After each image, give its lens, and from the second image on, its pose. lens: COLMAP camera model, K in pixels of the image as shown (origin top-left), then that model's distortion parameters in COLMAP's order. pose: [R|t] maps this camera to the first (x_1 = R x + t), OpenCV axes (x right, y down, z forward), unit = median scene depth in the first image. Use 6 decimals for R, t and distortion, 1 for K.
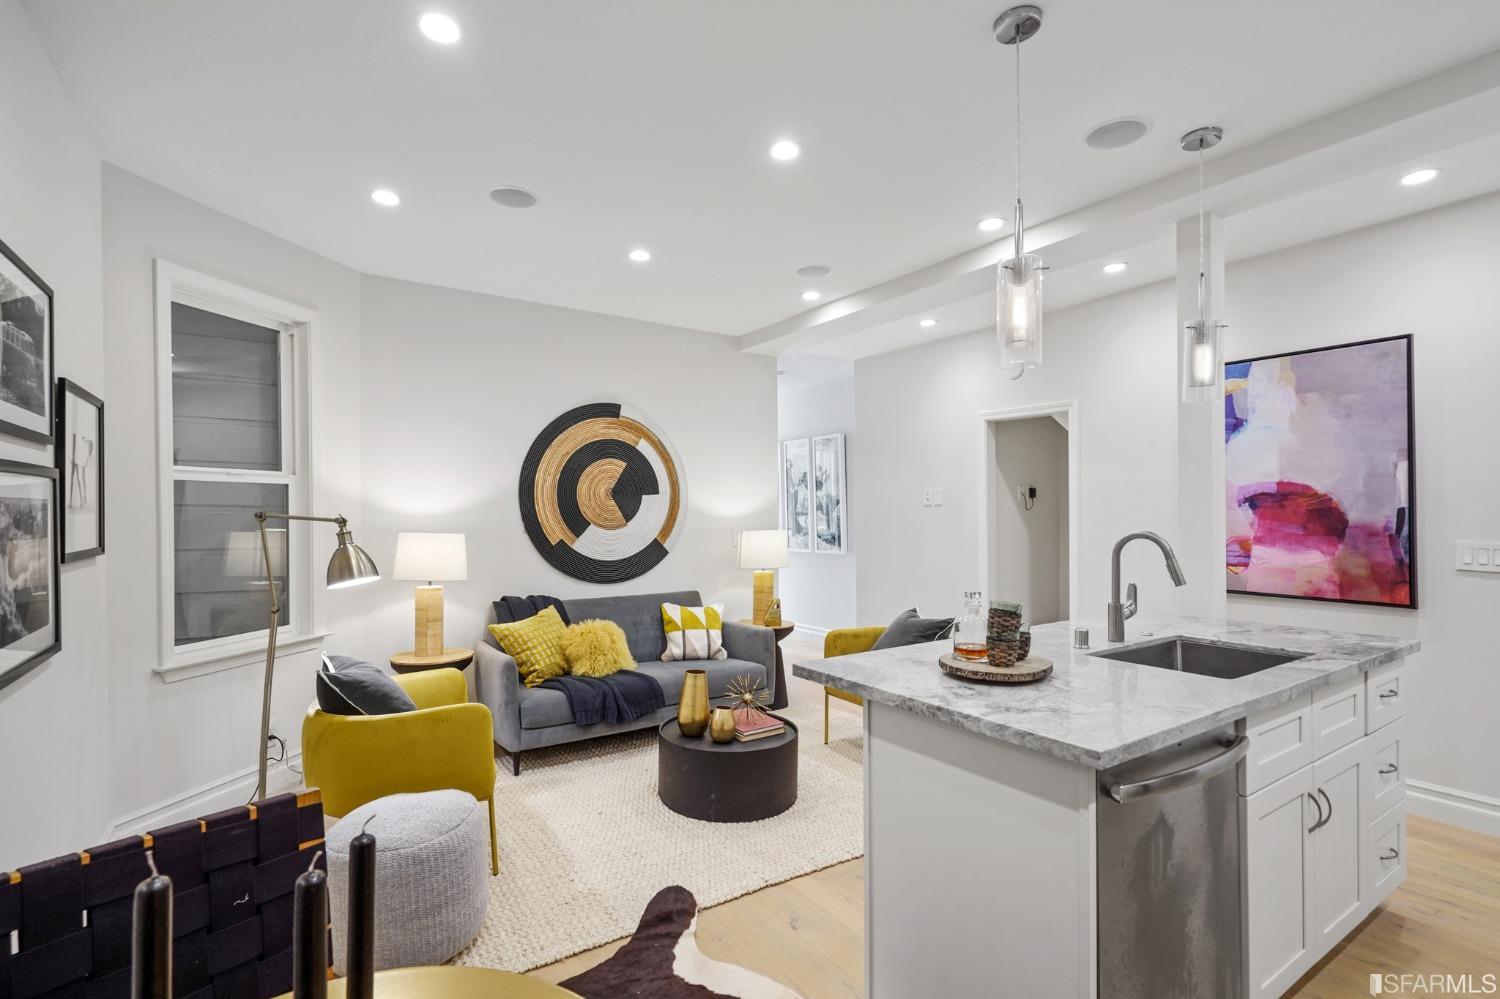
lens RADIAL K [[703.9, 0, 736.4], [0, 703.9, 507.9], [0, 0, 1]] dist [0.000812, 0.000226]
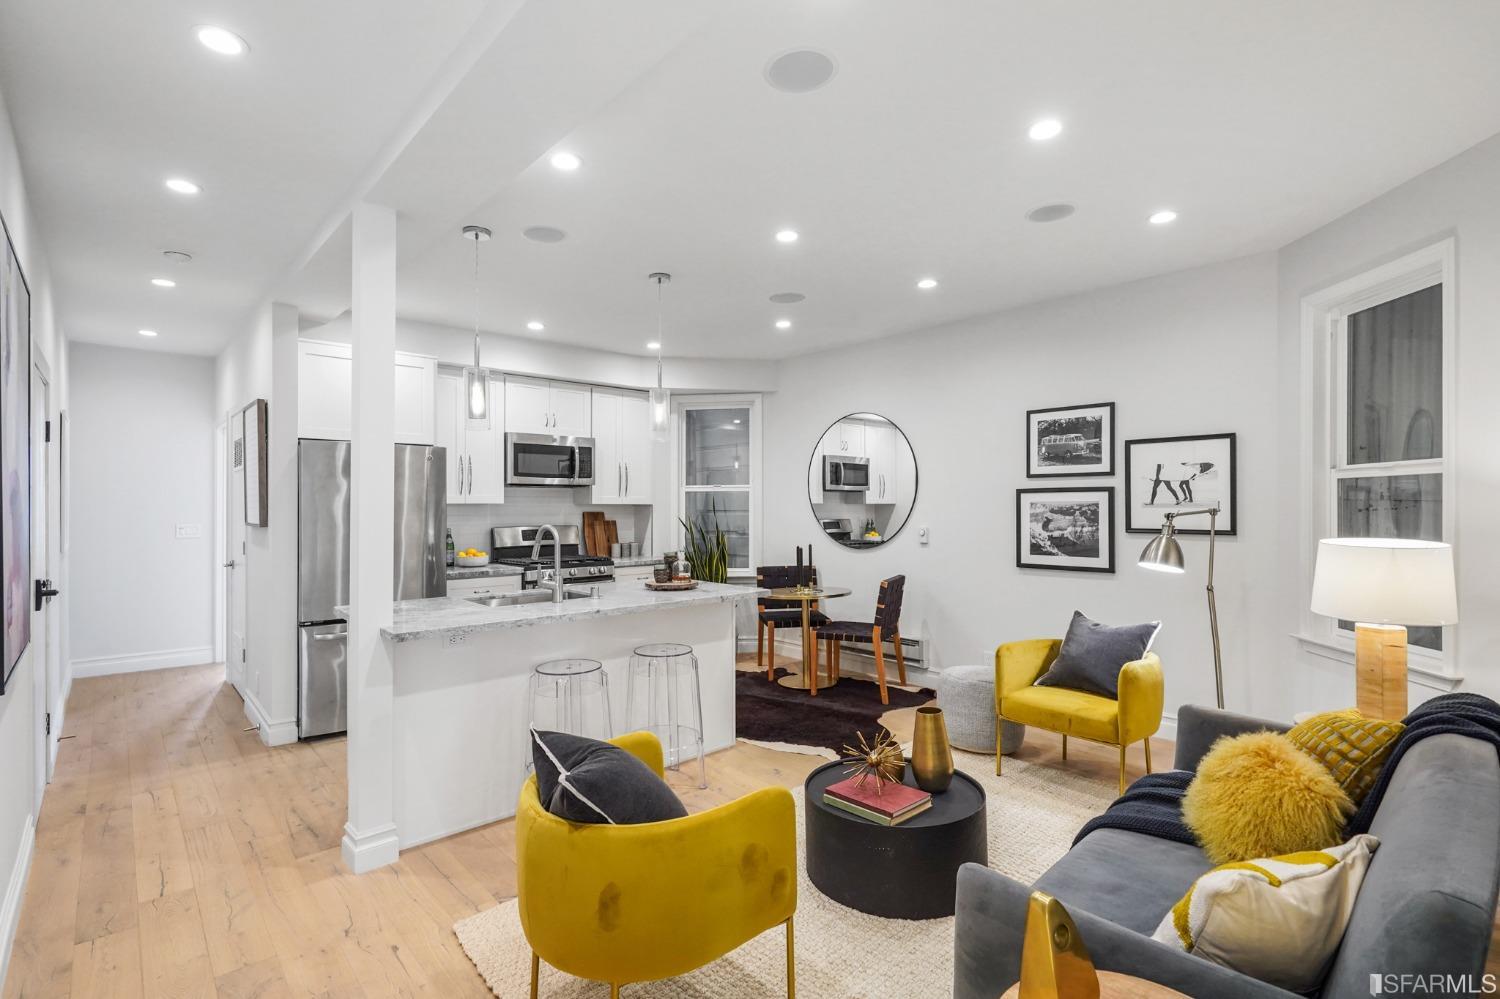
lens RADIAL K [[709.7, 0, 739.0], [0, 709.7, 502.8], [0, 0, 1]] dist [0.001029, 0.000103]
pose [[-0.987867, 0.006209, -0.155179, 0.248645], [0.006875, 0.999969, -0.003753, -0.003553], [0.155151, -0.004774, -0.987879, 1.563548]]
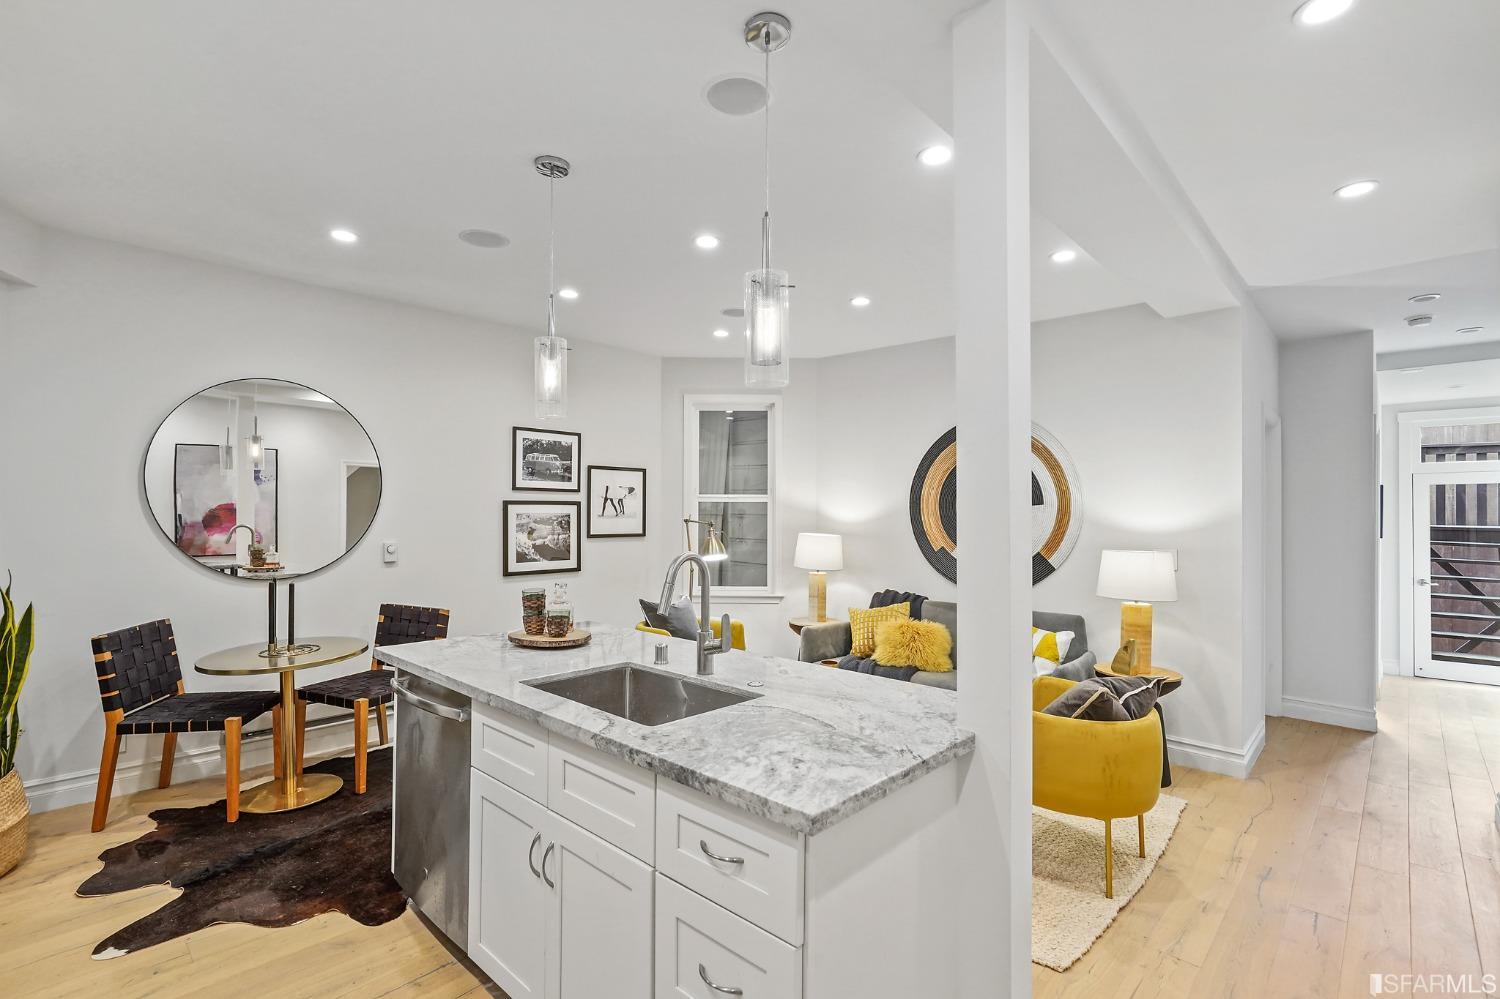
lens RADIAL K [[689.2, 0, 737.0], [0, 689.2, 509.0], [0, 0, 1]] dist [-0.002880, -0.000059]
pose [[0.227804, -0.001579, -0.973706, 0.885702], [-0.004998, 0.999984, -0.002791, -0.012054], [0.973694, 0.005503, 0.227793, 0.525480]]
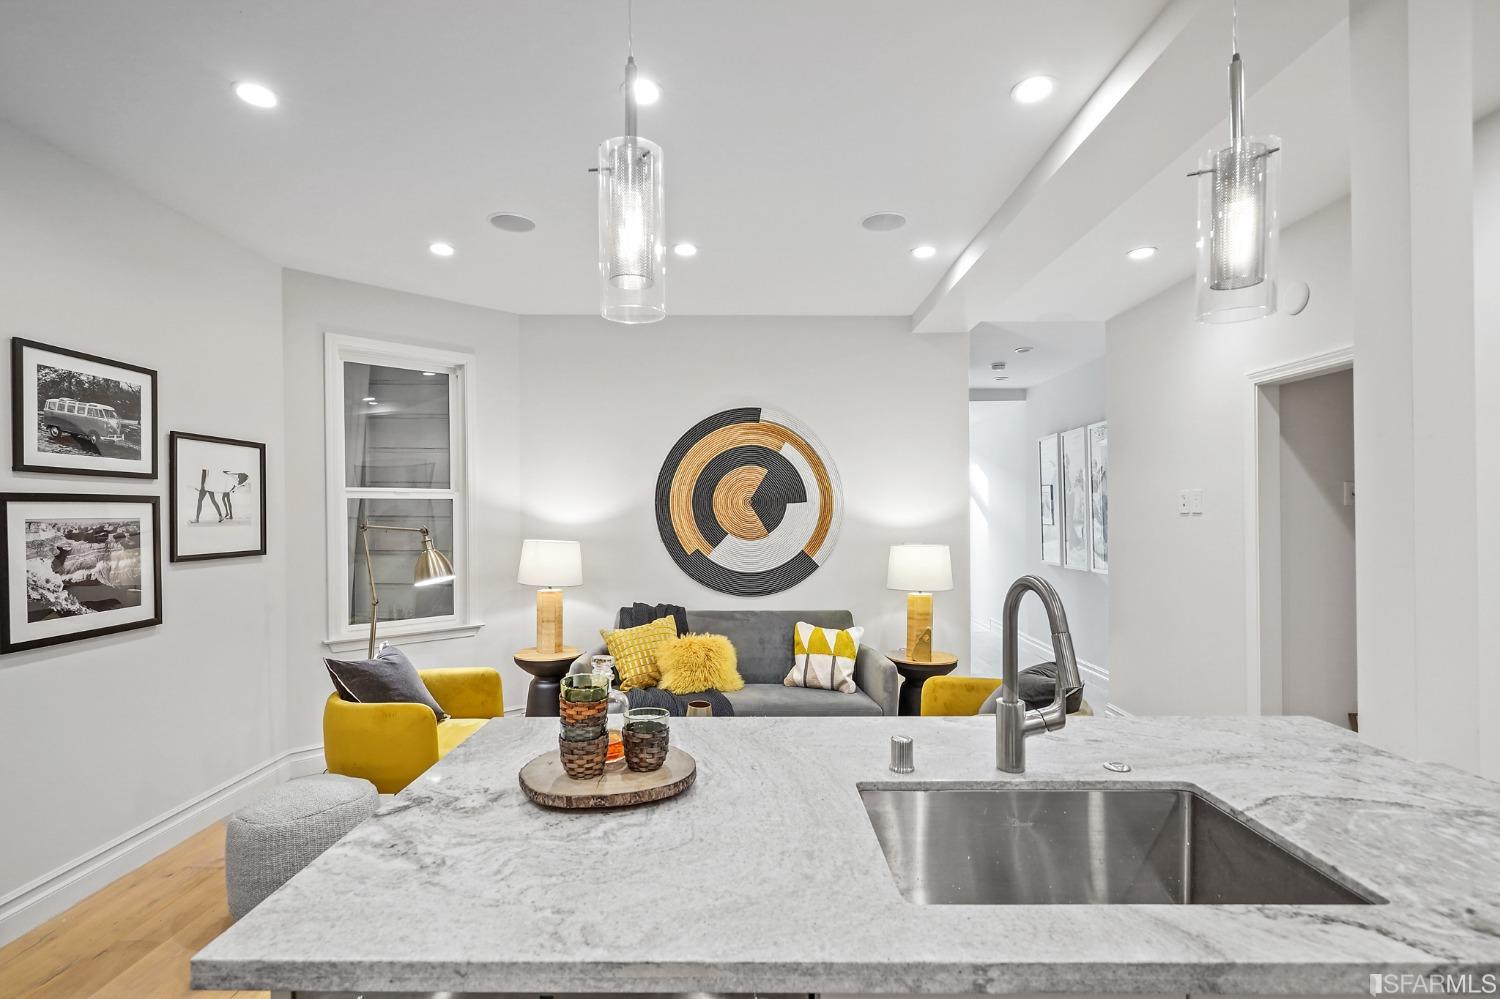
lens RADIAL K [[694.2, 0, 738.8], [0, 694.2, 513.9], [0, 0, 1]] dist [-0.002022, -0.000547]
pose [[0.829146, -0.000834, -0.559032, 0.419423], [0.004059, 0.999982, 0.004527, -0.011246], [0.559018, -0.006023, 0.829134, 0.263622]]
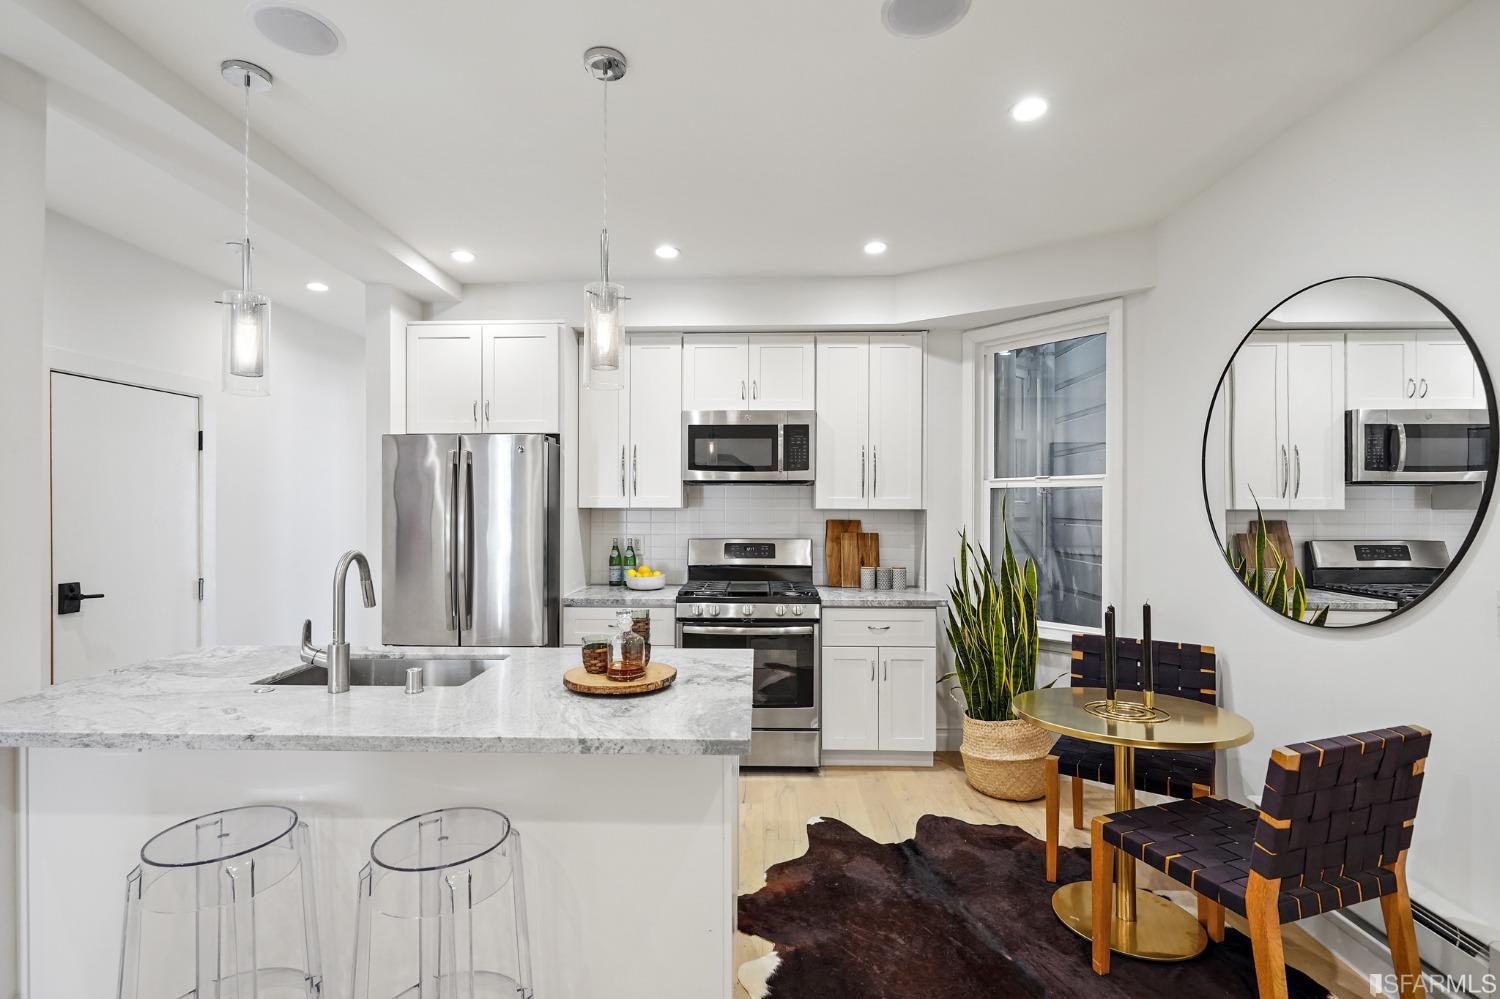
lens RADIAL K [[689.2, 0, 737.0], [0, 689.2, 509.0], [0, 0, 1]] dist [-0.002880, -0.000059]
pose [[-0.818324, -0.000385, 0.574756, -0.175839], [0.001778, 0.999993, 0.003202, -0.012160], [-0.574754, 0.003642, -0.818318, 0.865654]]
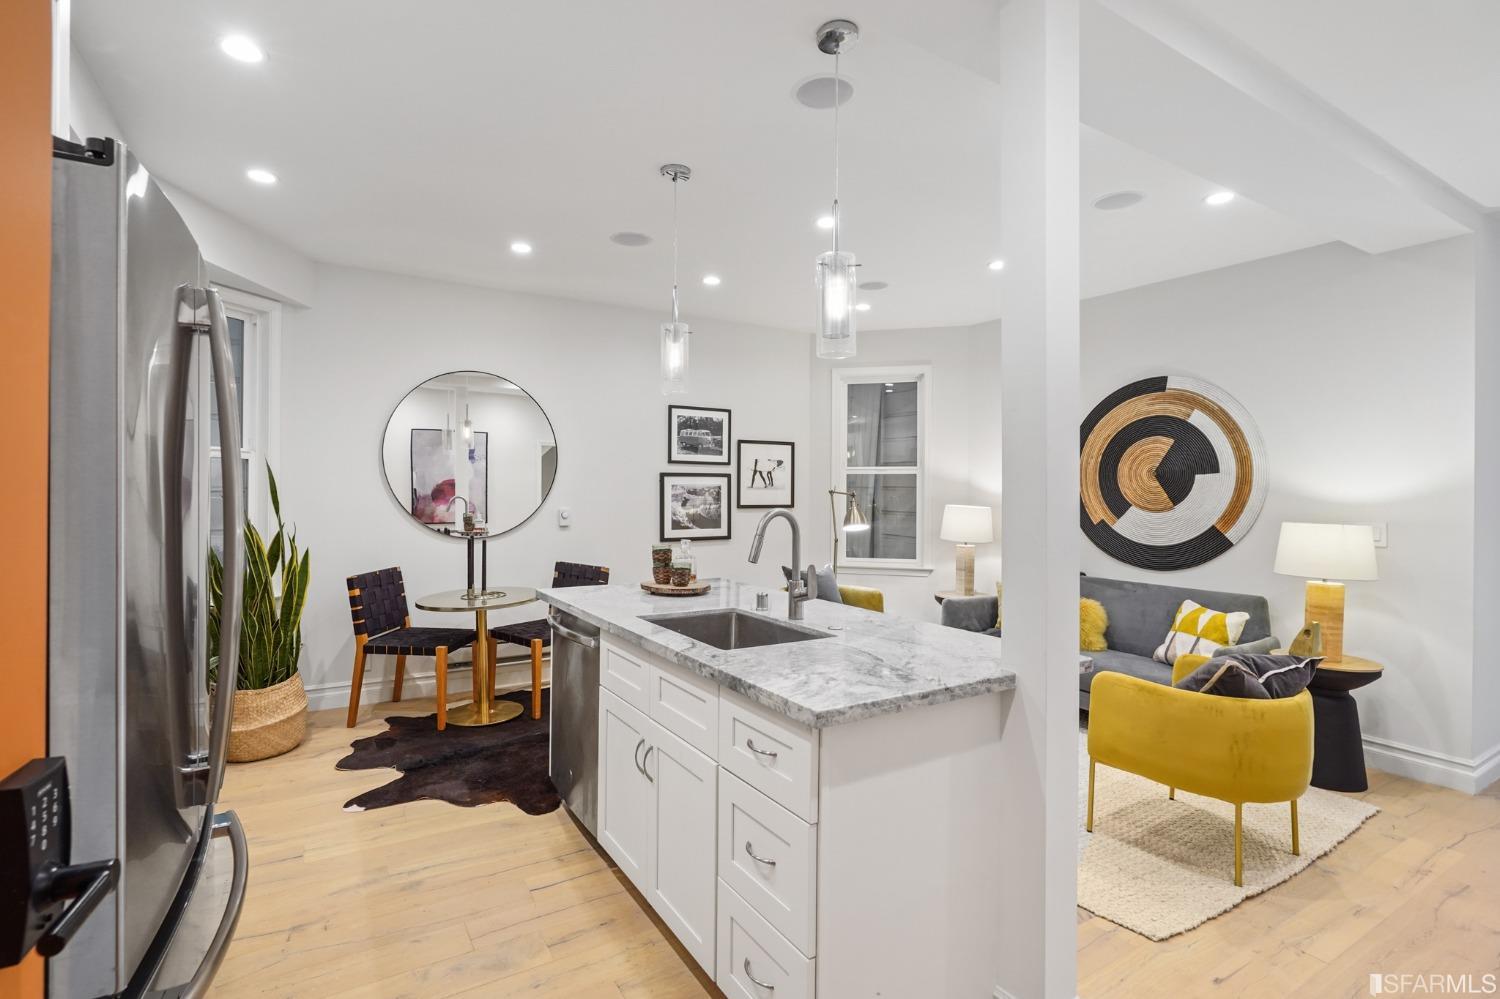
lens RADIAL K [[704.5, 0, 733.5], [0, 704.5, 492.7], [0, 0, 1]] dist [-0.002419, 0.000339]
pose [[-0.036072, 0.004503, -0.999339, 0.970057], [-0.004791, 0.999978, 0.004679, 0.003602], [0.999338, 0.004957, -0.036050, 0.594283]]
